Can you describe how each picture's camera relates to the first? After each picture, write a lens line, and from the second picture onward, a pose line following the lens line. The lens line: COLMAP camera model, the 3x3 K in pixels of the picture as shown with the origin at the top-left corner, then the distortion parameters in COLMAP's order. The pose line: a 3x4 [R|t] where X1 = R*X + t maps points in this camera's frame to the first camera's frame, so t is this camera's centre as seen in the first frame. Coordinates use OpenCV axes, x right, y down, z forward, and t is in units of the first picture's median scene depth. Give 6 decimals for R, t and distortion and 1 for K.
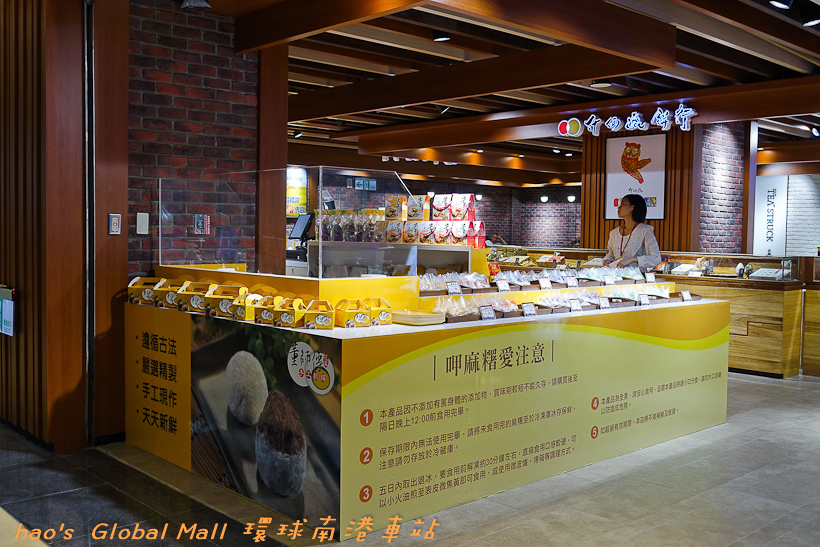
lens RADIAL K [[839.7, 0, 408.5], [0, 839.7, 271.8], [0, 0, 1]] dist [-0.029427, 0.000000]
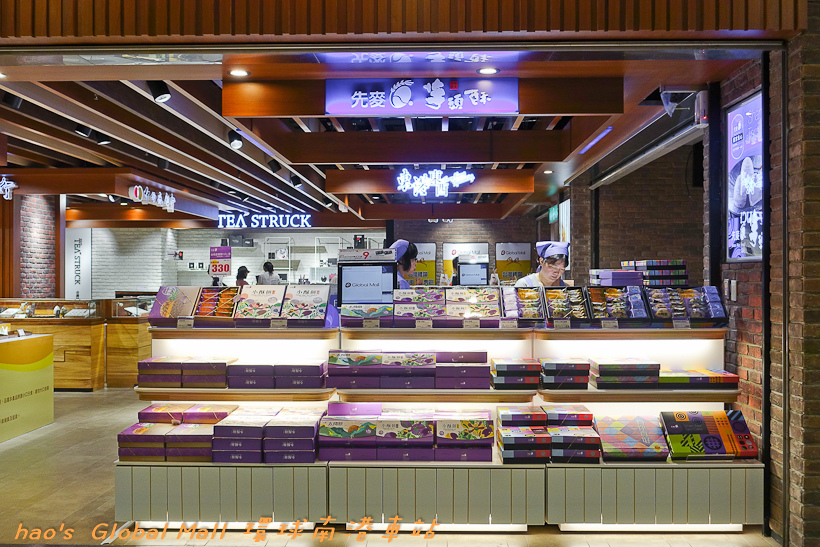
lens RADIAL K [[839.7, 0, 409.2], [0, 839.7, 273.6], [0, 0, 1]] dist [-0.029427, 0.000000]
pose [[0.706058, -0.015110, 0.707993, -0.124559], [0.046738, 0.998587, -0.025298, -0.002534], [-0.706610, 0.050952, 0.705766, -0.281475]]
